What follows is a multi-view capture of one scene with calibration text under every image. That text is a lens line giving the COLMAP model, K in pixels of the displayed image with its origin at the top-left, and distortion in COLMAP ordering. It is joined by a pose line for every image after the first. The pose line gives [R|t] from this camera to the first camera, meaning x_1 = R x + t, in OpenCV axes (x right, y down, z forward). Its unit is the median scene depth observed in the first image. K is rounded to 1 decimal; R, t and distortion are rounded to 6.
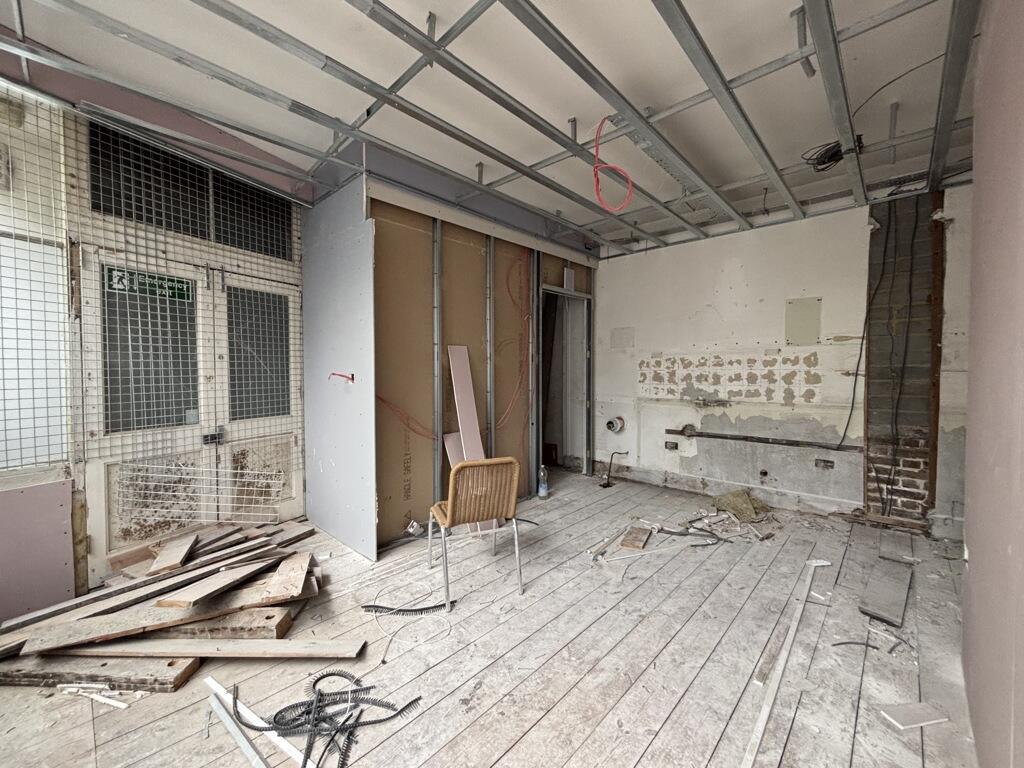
lens RADIAL K [[415.0, 0, 511.1], [0, 415.0, 385.4], [0, 0, 1]] dist [0.014668, 0.000200]
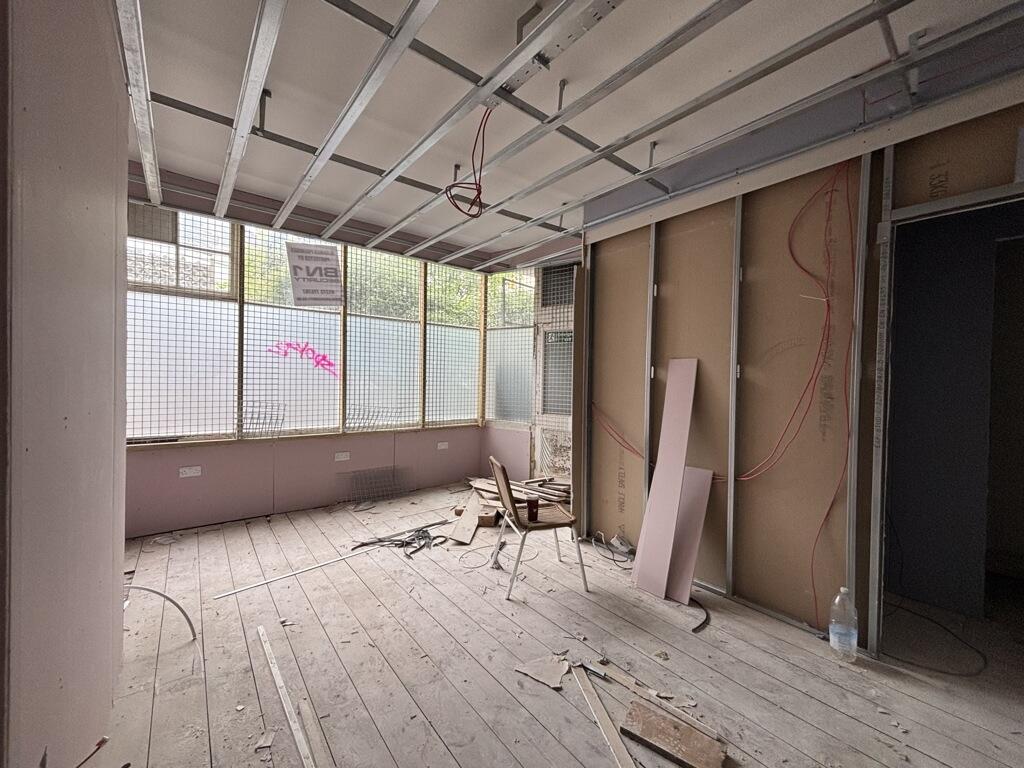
lens RADIAL K [[415.0, 0, 511.7], [0, 415.0, 381.5], [0, 0, 1]] dist [0.014668, 0.000200]
pose [[-0.138296, 0.007262, -0.990364, 0.702938], [-0.052754, 0.998499, 0.014688, -0.042244], [0.988985, 0.054277, -0.137705, 0.745669]]
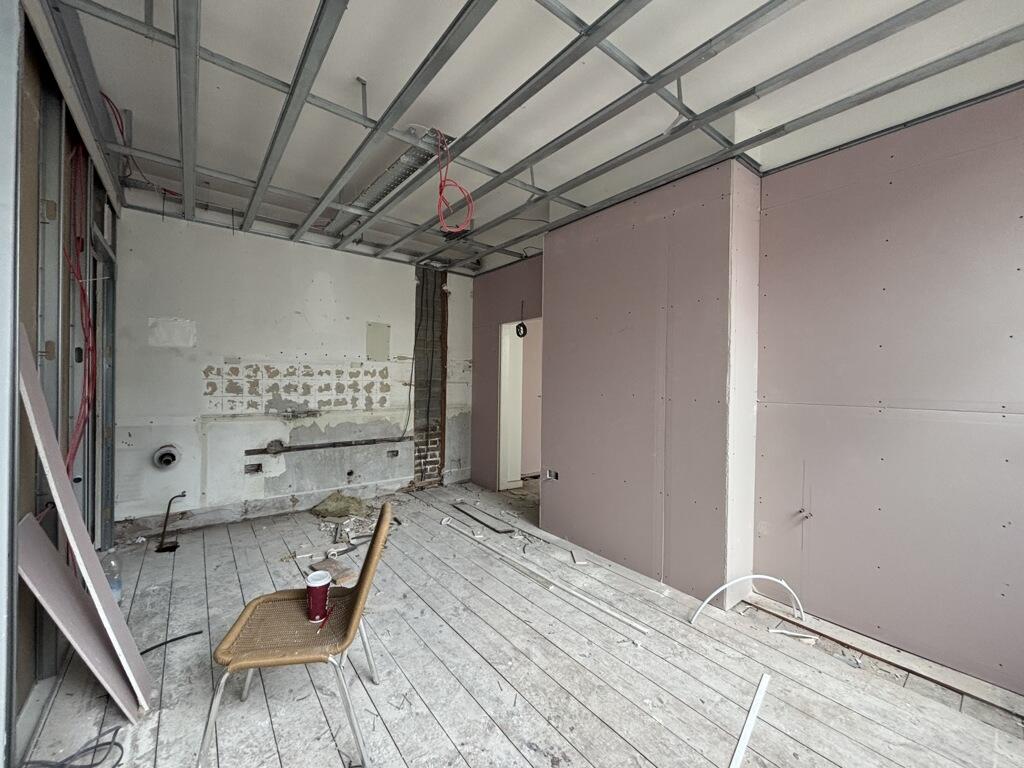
lens RADIAL K [[415.0, 0, 510.4], [0, 415.0, 383.2], [0, 0, 1]] dist [0.014668, 0.000200]
pose [[0.163914, -0.004048, 0.986466, -0.447270], [0.018382, 0.999830, 0.001048, -0.024380], [-0.986303, 0.017962, 0.163961, 0.414080]]
